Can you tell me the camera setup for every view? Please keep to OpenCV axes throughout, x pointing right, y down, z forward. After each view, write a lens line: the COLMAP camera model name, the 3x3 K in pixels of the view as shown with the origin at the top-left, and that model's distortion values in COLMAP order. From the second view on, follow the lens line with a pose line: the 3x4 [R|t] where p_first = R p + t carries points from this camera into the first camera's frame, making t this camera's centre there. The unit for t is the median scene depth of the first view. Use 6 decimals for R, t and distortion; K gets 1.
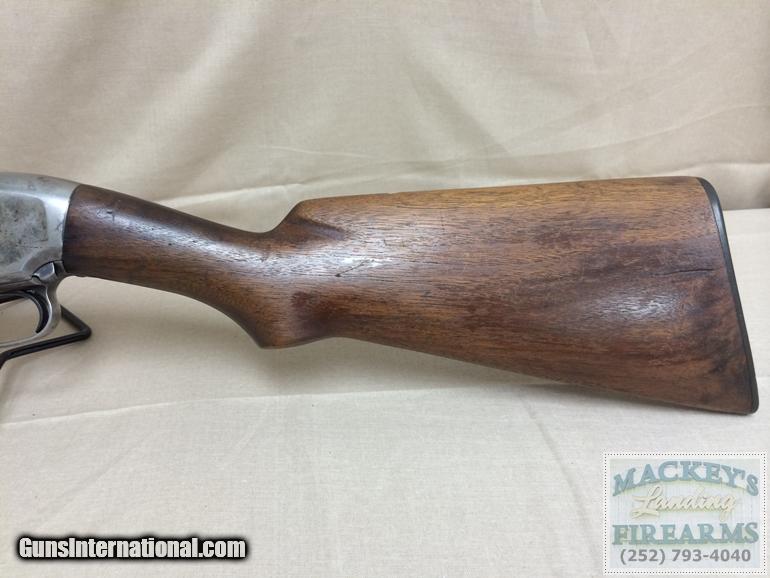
lens RADIAL K [[674.5, 0, 405.5], [0, 674.5, 249.8], [0, 0, 1]] dist [0.093803, -0.104105]
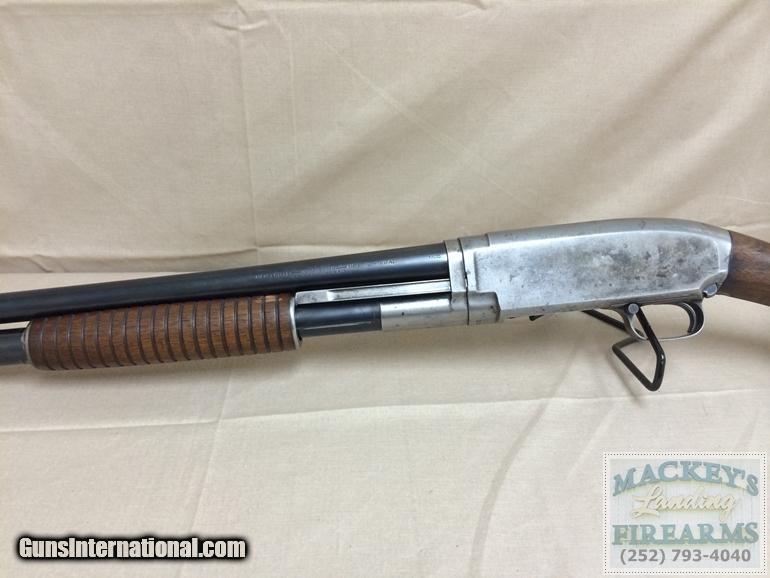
lens RADIAL K [[674.5, 0, 391.5], [0, 674.5, 256.9], [0, 0, 1]] dist [0.093803, -0.104105]
pose [[0.997978, 0.049388, -0.040014, -1.140736], [-0.050156, 0.998571, -0.018428, 0.022684], [0.039046, 0.020398, 0.999029, -0.453263]]
